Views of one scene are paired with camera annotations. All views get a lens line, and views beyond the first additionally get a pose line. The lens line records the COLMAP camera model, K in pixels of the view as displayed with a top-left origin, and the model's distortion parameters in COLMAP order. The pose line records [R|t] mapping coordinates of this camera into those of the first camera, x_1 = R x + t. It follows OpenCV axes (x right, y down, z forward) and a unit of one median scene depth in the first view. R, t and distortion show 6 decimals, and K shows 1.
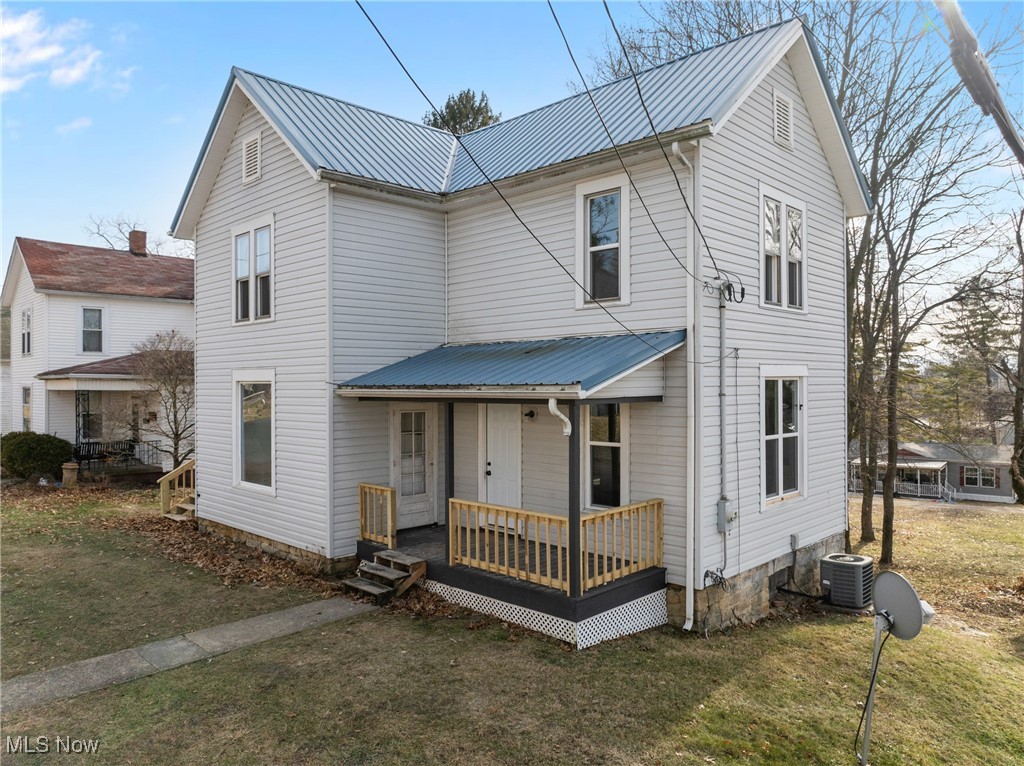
lens RADIAL K [[728.4, 0, 507.6], [0, 728.4, 380.2], [0, 0, 1]] dist [-0.043651, 0.005074]
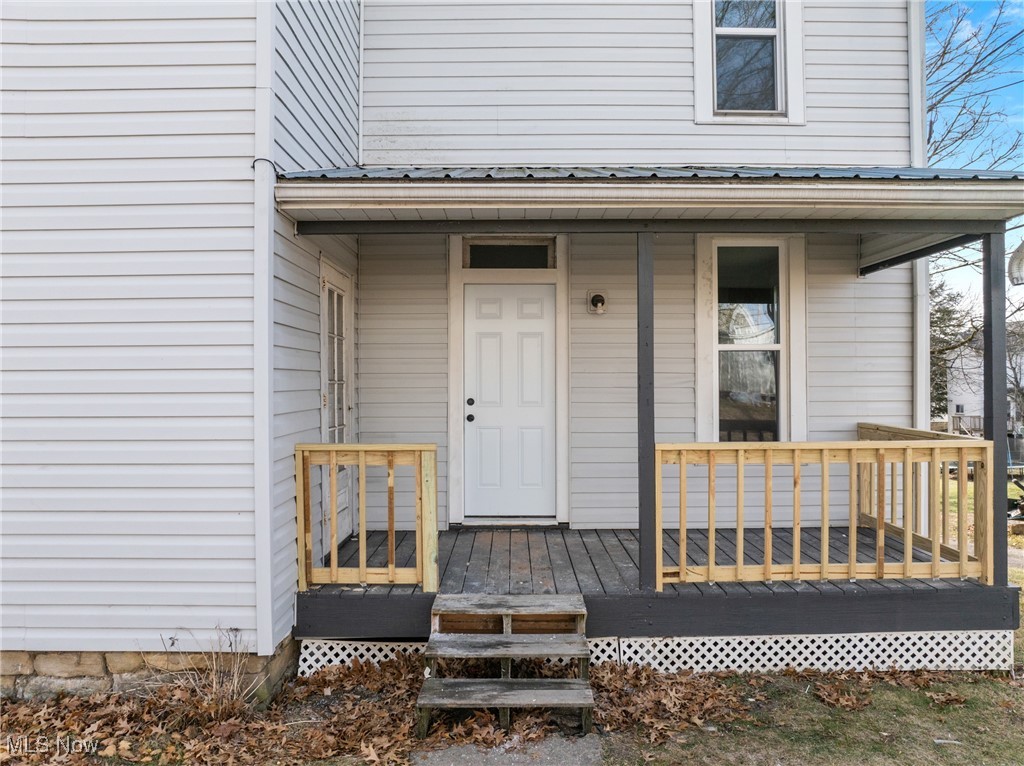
lens RADIAL K [[728.4, 0, 514.0], [0, 728.4, 386.0], [0, 0, 1]] dist [-0.043651, 0.005074]
pose [[0.703638, 0.001548, 0.710557, -0.444703], [-0.003319, 0.999994, 0.001108, 0.121431], [-0.710551, -0.003138, 0.703639, 0.716748]]
